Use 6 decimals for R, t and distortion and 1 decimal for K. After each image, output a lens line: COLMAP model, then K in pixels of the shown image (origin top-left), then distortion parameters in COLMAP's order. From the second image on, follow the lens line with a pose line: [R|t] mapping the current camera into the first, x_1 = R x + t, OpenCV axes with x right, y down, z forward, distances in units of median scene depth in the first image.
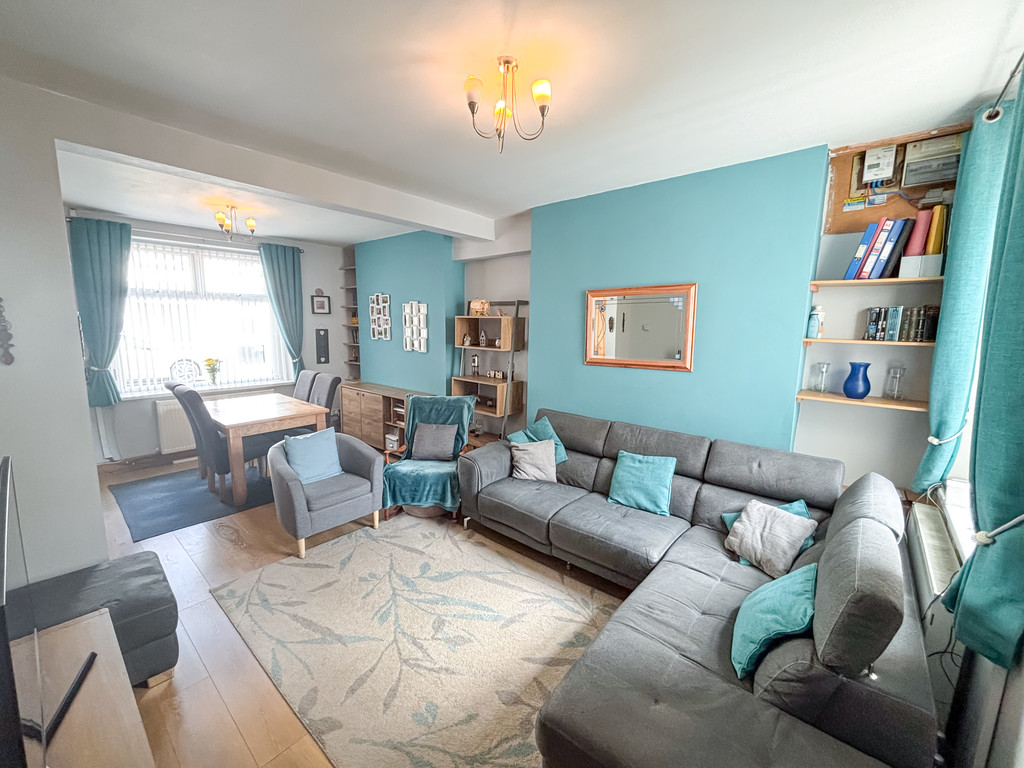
lens RADIAL K [[414.5, 0, 509.7], [0, 414.5, 380.8], [0, 0, 1]] dist [0.006886, 0.000458]
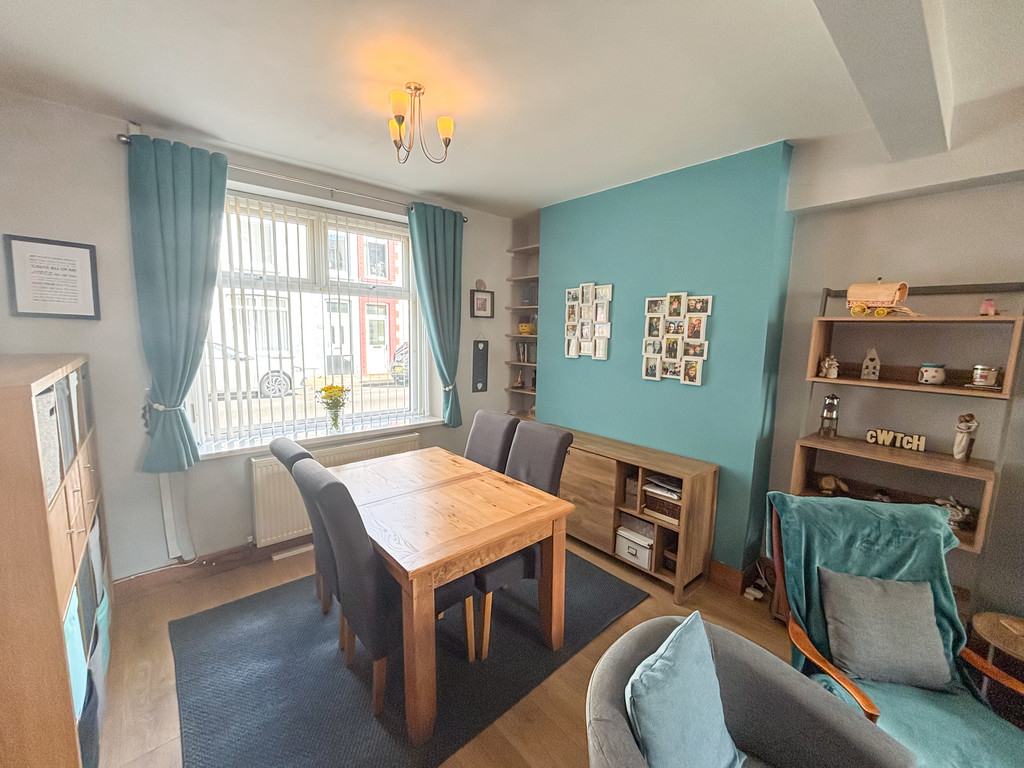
lens RADIAL K [[414.5, 0, 513.8], [0, 414.5, 379.8], [0, 0, 1]] dist [0.006886, 0.000458]
pose [[0.991426, 0.021683, -0.128861, -0.377683], [-0.025386, 0.999309, -0.027164, -0.054845], [0.128183, 0.030203, 0.991291, 0.425623]]
